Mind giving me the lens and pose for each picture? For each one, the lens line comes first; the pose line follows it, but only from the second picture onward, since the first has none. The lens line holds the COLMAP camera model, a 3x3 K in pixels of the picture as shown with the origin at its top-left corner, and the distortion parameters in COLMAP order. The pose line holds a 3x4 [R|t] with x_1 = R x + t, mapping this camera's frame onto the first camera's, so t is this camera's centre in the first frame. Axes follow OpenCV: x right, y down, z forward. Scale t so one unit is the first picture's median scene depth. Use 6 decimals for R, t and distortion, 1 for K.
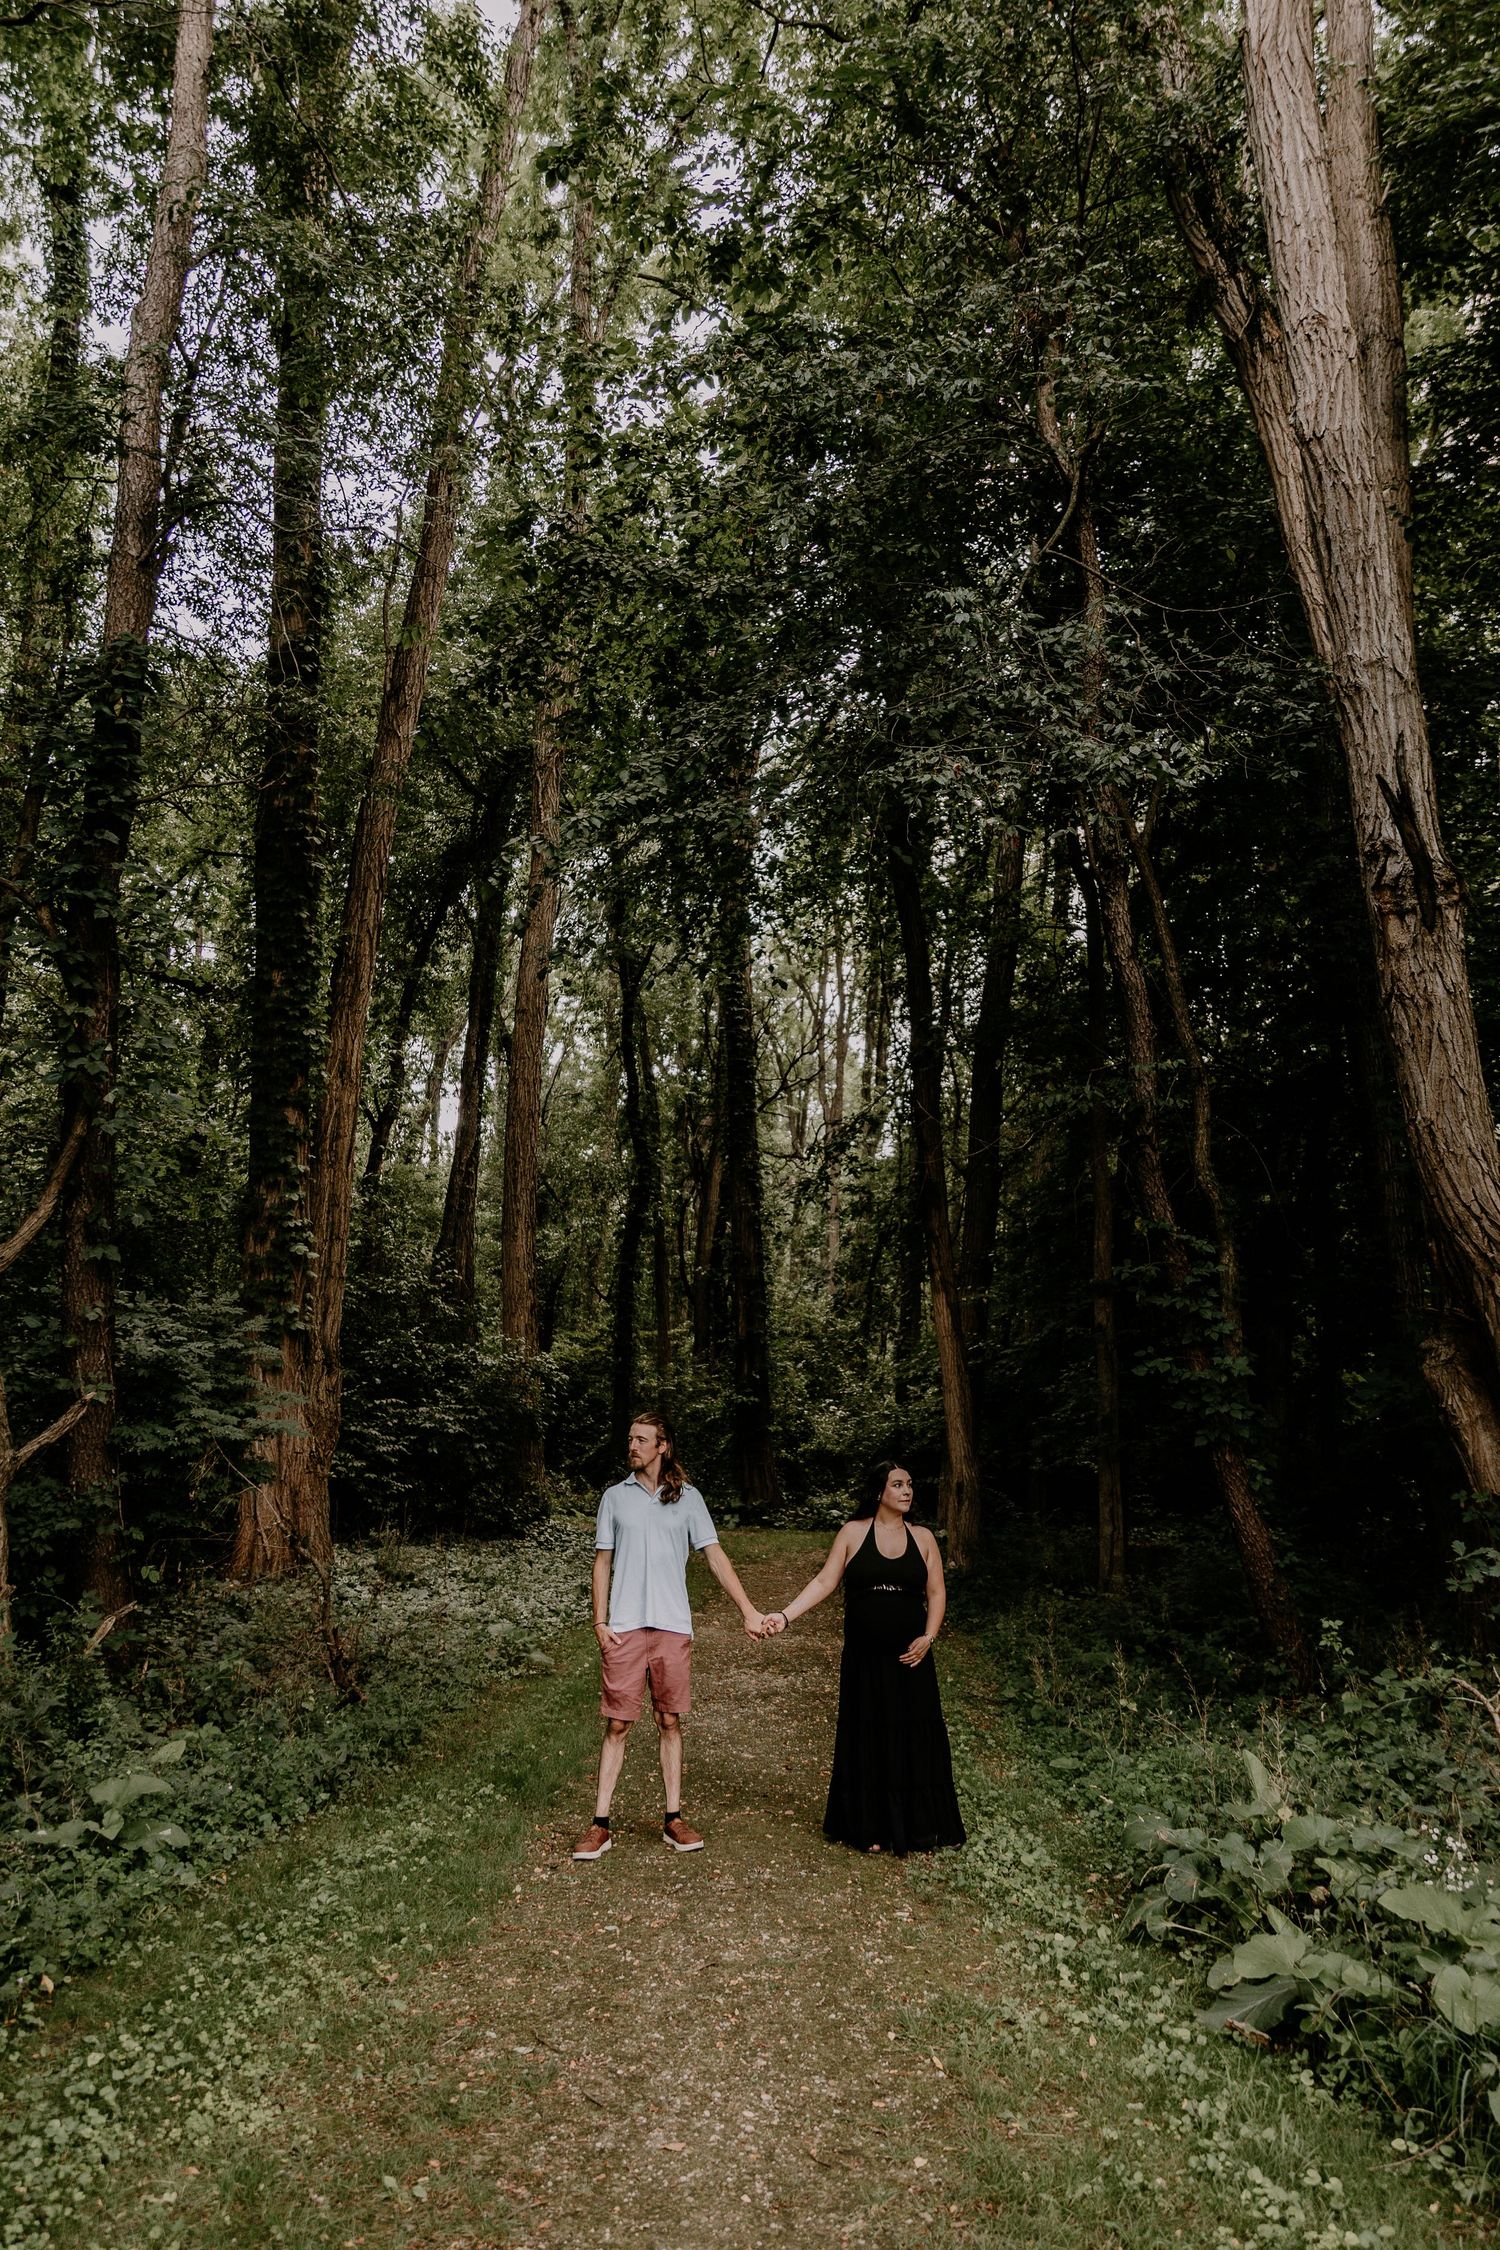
lens RADIAL K [[1701.1, 0, 795.0], [0, 1701.1, 1104.7], [0, 0, 1]] dist [0.002506, -0.007832]
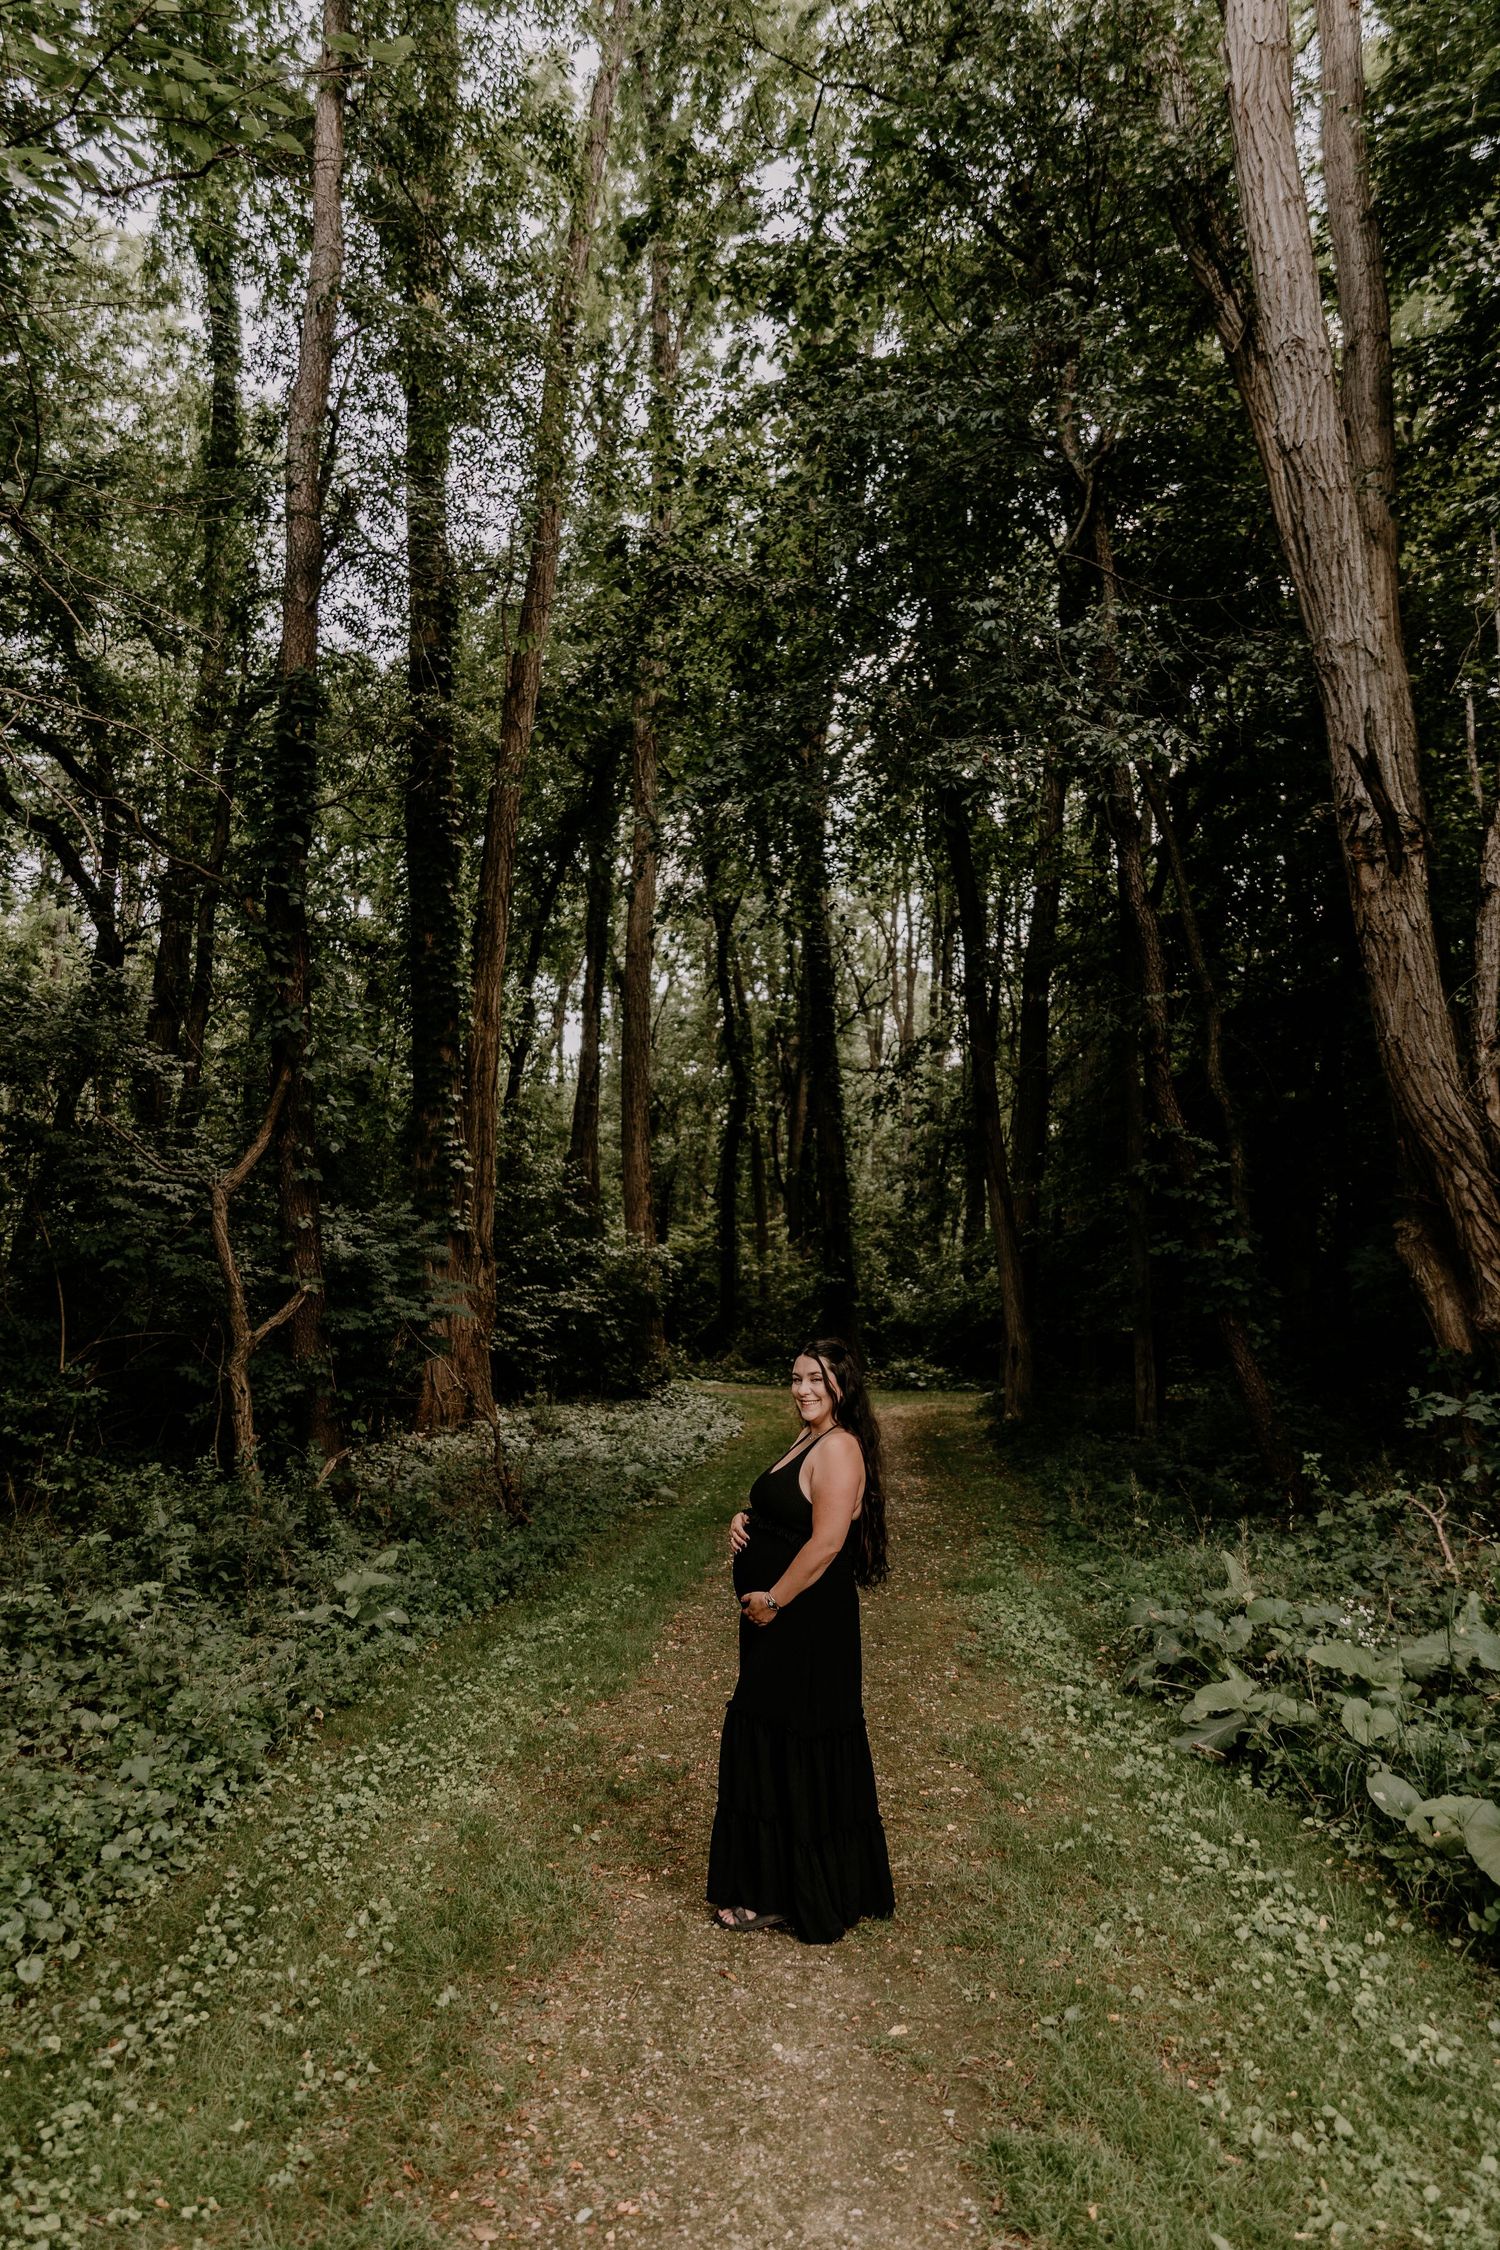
lens RADIAL K [[1500.6, 0, 750.0], [0, 1500.6, 1125.0], [0, 0, 1]] dist [-0.000051, -0.003408]
pose [[0.996122, -0.026305, -0.083962, 0.010961], [0.032003, 0.997222, 0.067255, -0.014103], [0.081960, -0.069682, 0.994197, -0.073822]]
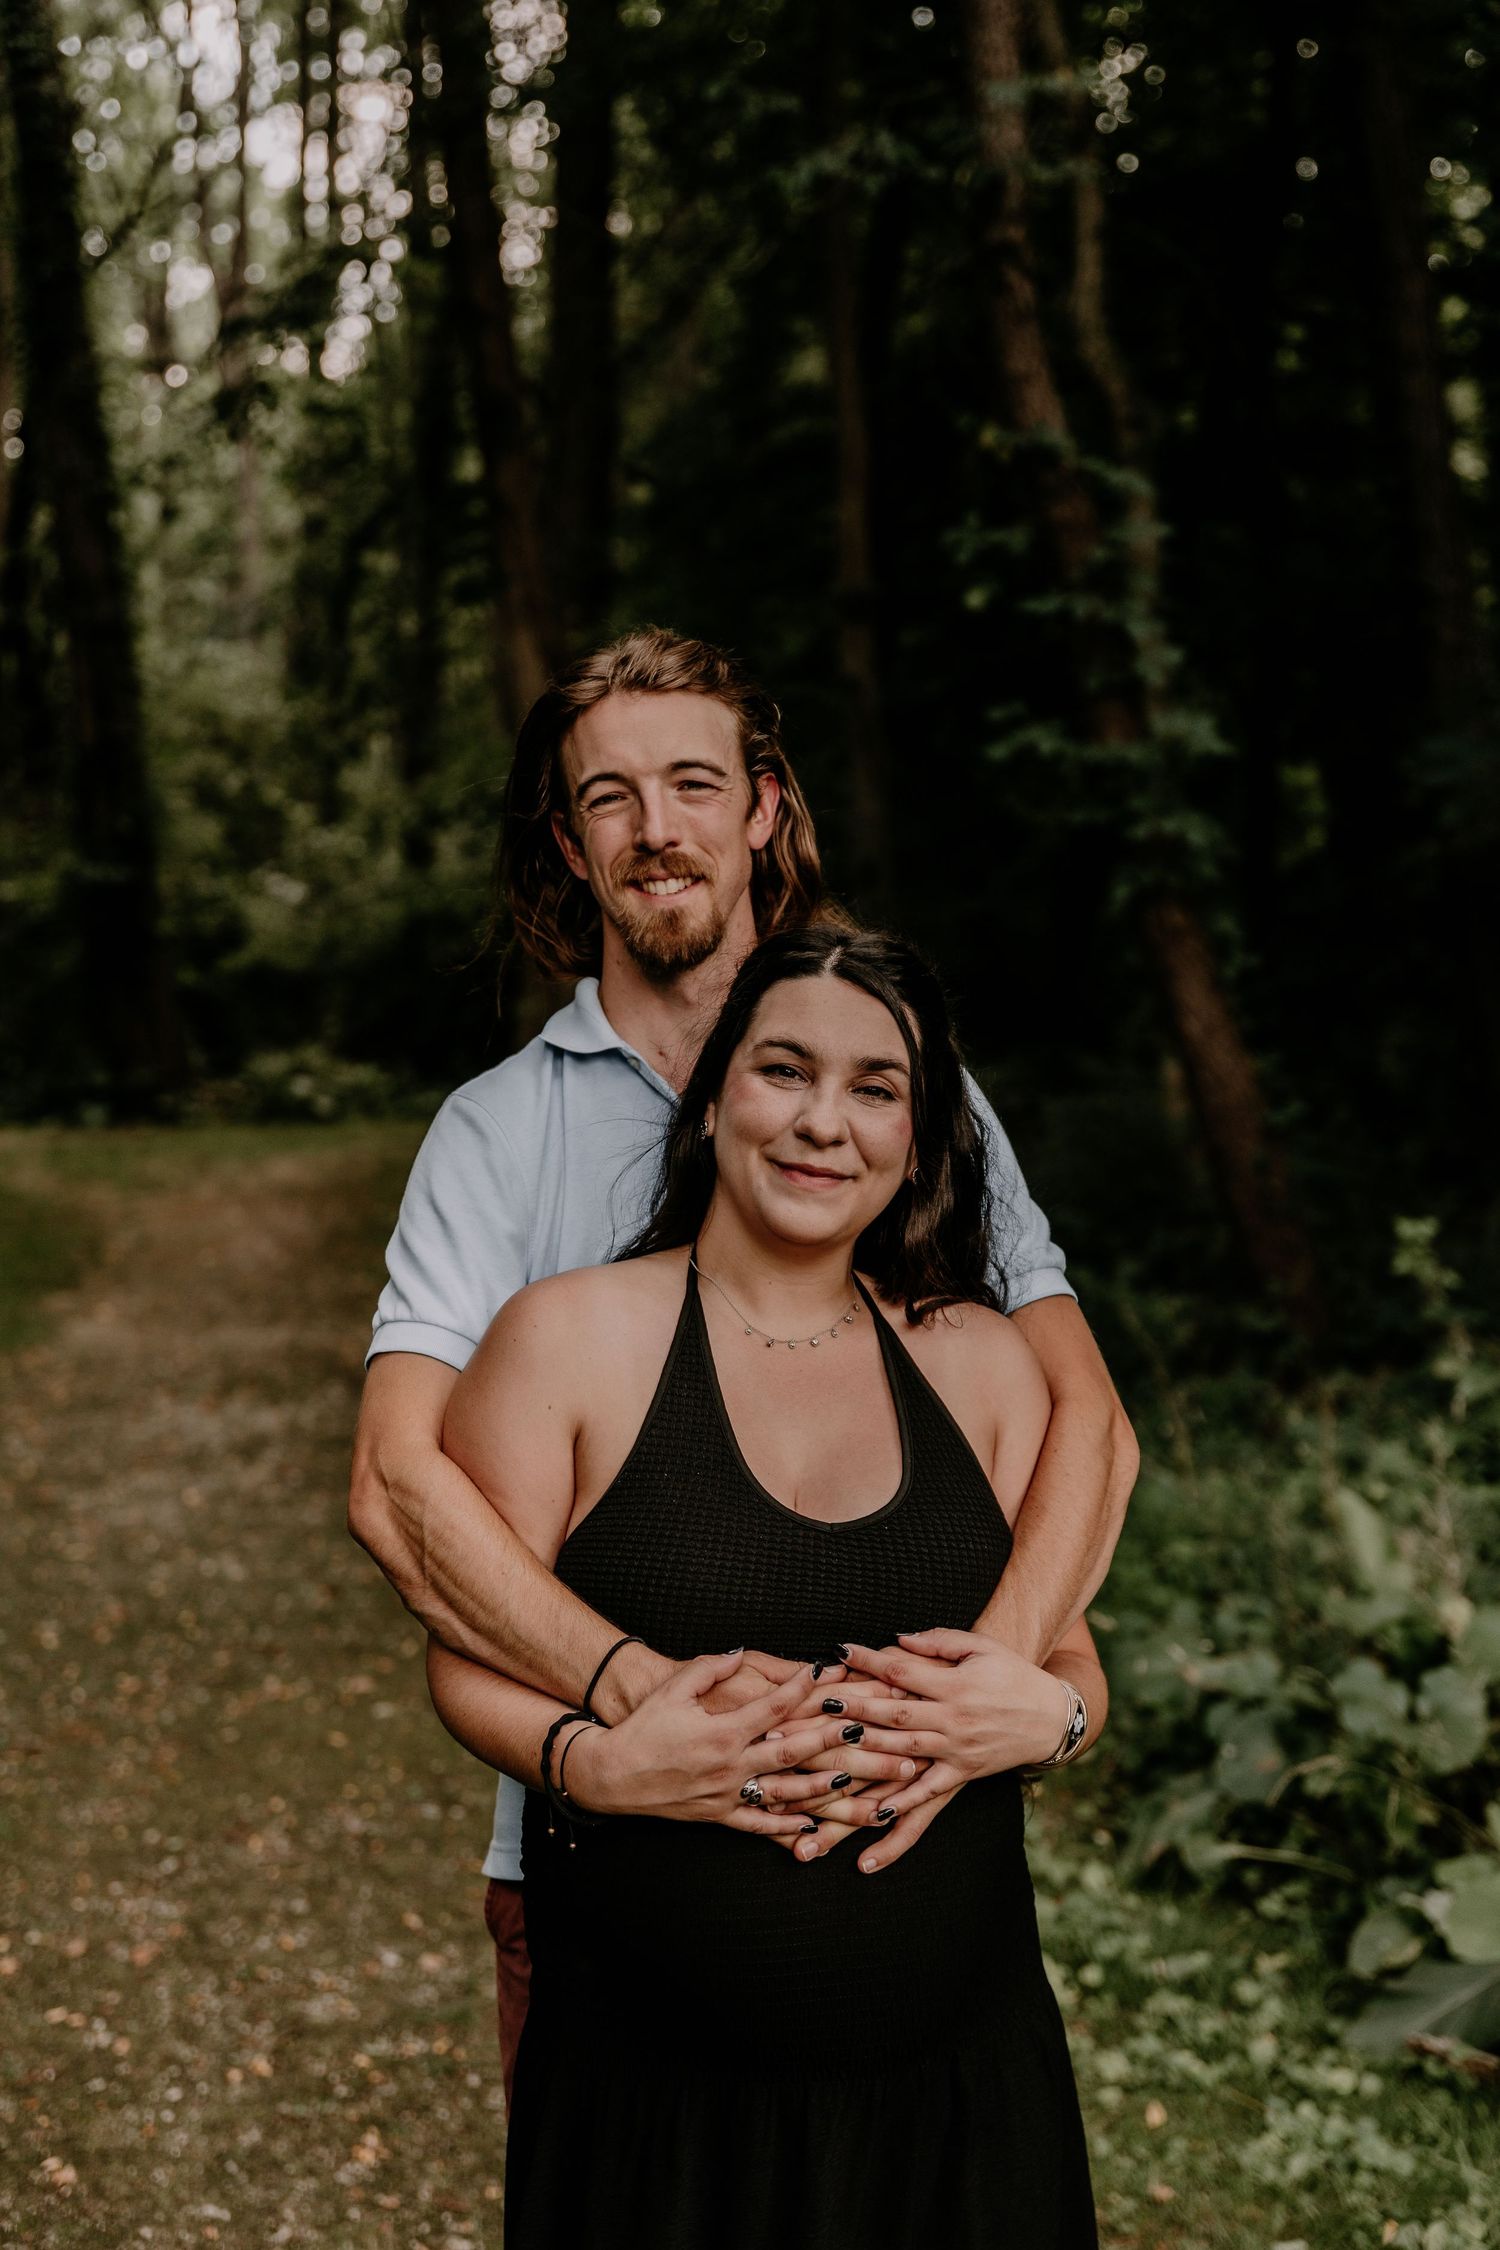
lens RADIAL K [[3356.1, 0, 749.5], [0, 3356.1, 1084.6], [0, 0, 1]] dist [0.013800, -0.025028]
pose [[0.984435, -0.059089, 0.165518, -0.033361], [0.018557, 0.971469, 0.236441, 0.025841], [-0.174766, -0.229690, 0.957444, 0.094351]]
